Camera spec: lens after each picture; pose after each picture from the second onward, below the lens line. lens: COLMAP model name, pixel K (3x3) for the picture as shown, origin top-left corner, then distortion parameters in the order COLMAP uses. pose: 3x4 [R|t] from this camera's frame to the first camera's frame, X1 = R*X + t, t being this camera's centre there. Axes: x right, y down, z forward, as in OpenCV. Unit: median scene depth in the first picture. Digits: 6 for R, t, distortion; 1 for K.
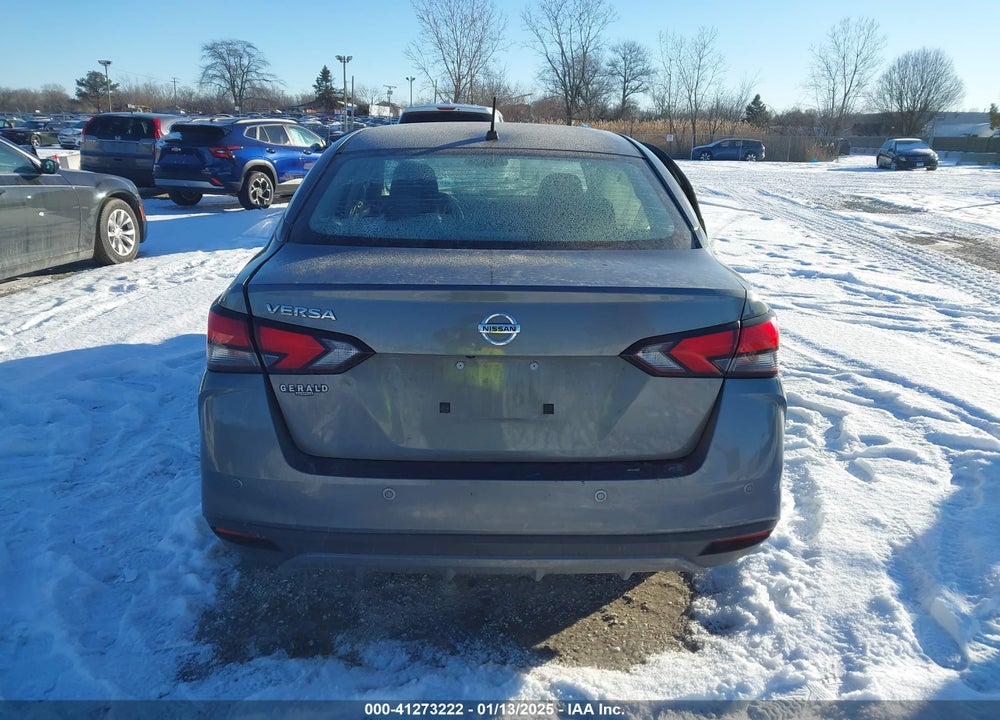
lens RADIAL K [[774.6, 0, 490.5], [0, 774.6, 371.4], [0, 0, 1]] dist [0.036616, -0.007411]
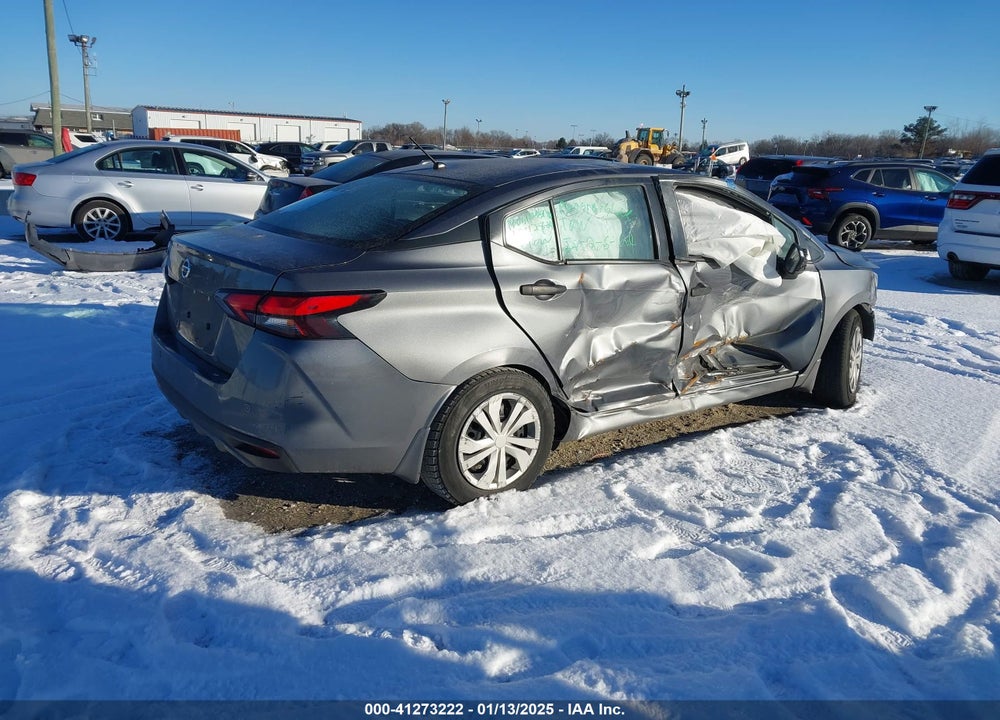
lens RADIAL K [[774.6, 0, 490.5], [0, 774.6, 371.4], [0, 0, 1]] dist [0.036616, -0.007411]
pose [[0.599223, 0.233649, -0.765729, 0.224200], [-0.273244, 0.958719, 0.078708, -0.018943], [0.752509, 0.162067, 0.638329, 0.059086]]
